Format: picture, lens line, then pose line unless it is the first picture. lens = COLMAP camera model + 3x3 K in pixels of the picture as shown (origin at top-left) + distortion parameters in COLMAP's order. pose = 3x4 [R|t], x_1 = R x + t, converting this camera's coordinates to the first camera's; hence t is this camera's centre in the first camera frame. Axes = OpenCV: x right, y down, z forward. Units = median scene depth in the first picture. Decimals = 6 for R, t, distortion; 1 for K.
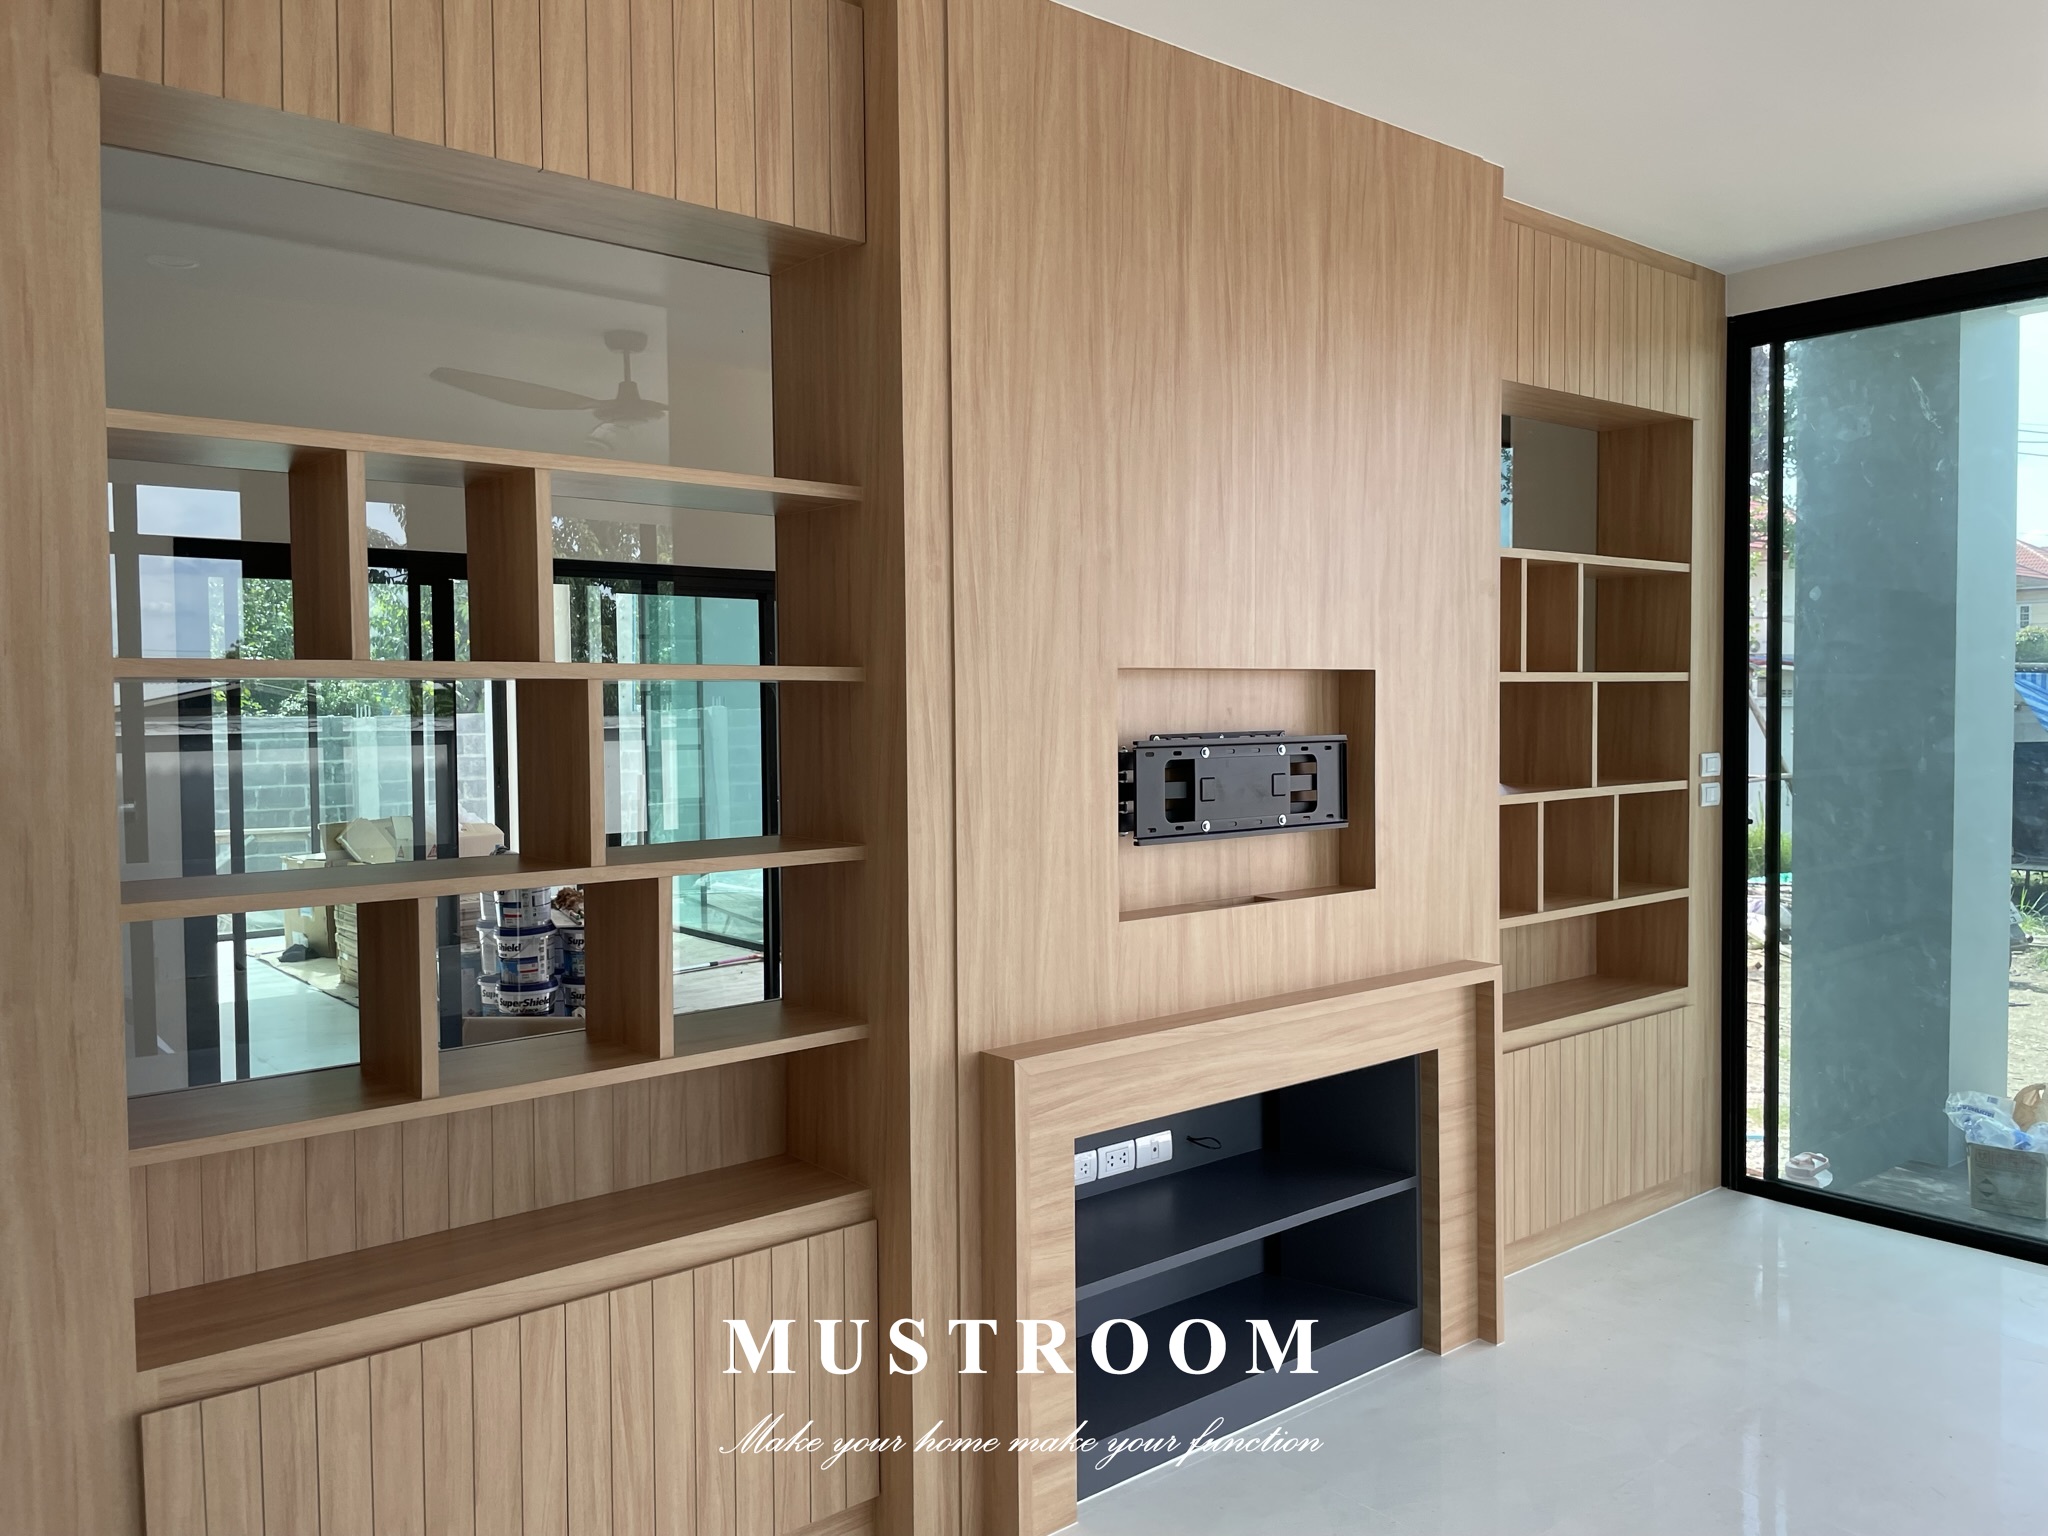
lens RADIAL K [[1550.4, 0, 1018.7], [0, 1550.4, 759.5], [0, 0, 1]] dist [0.095395, -0.119552]
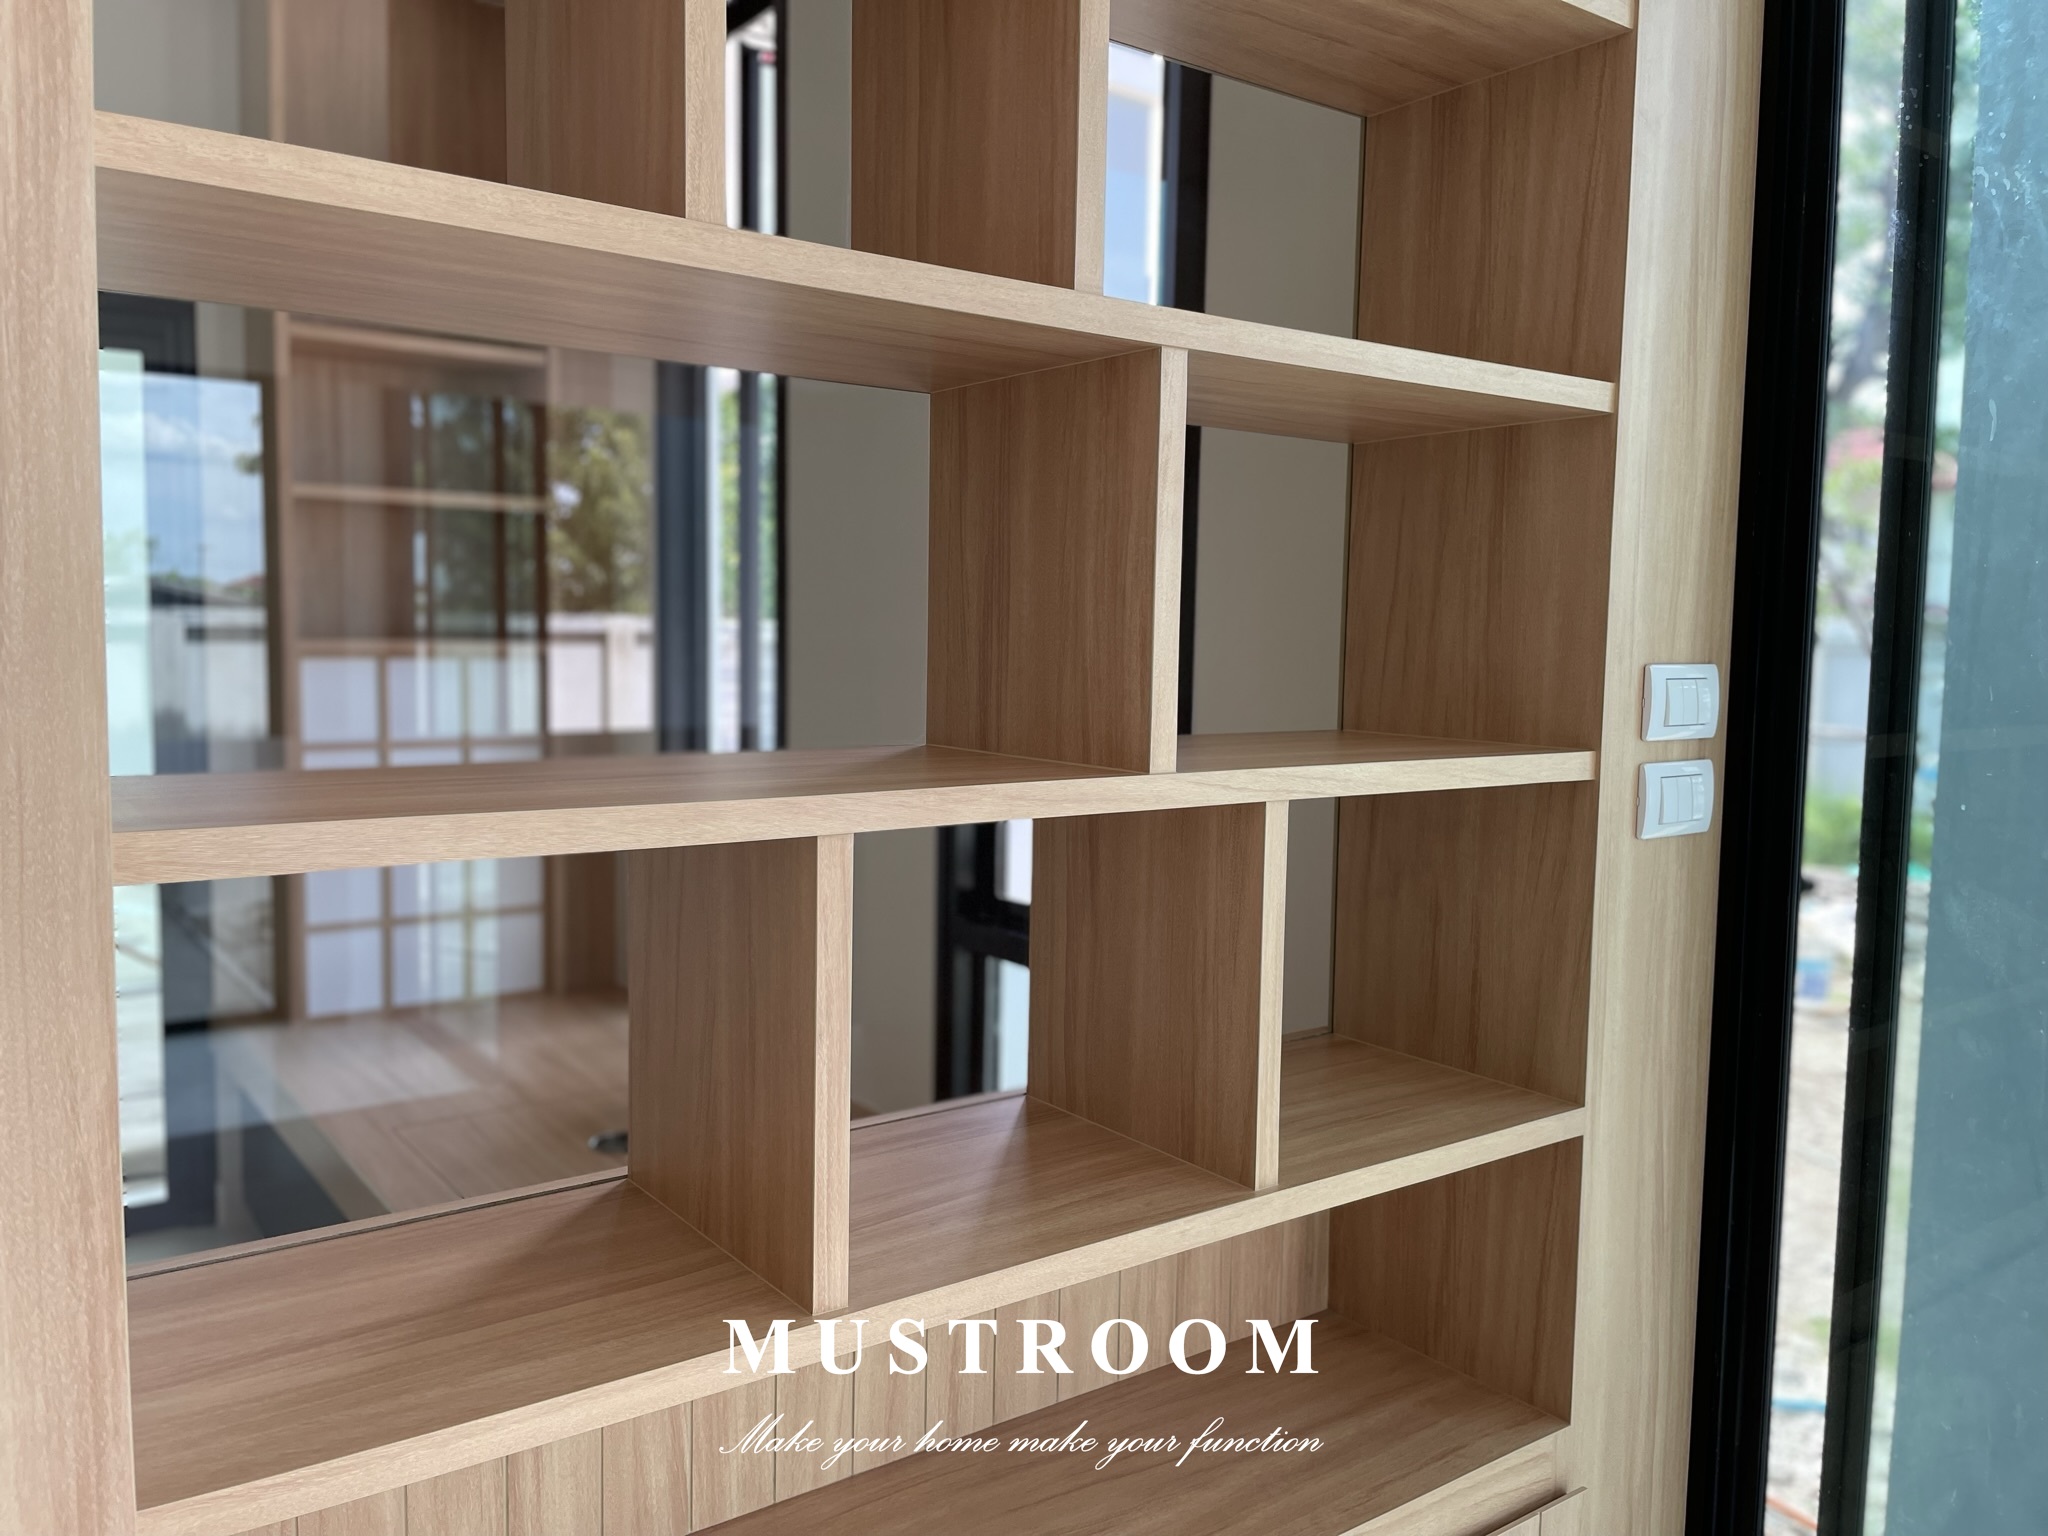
lens RADIAL K [[1550.4, 0, 1018.7], [0, 1550.4, 759.5], [0, 0, 1]] dist [0.095395, -0.119552]
pose [[0.998649, 0.027301, -0.044218, 0.327880], [-0.025688, 0.998998, 0.036657, 0.006558], [0.045174, -0.035471, 0.998349, 0.692904]]
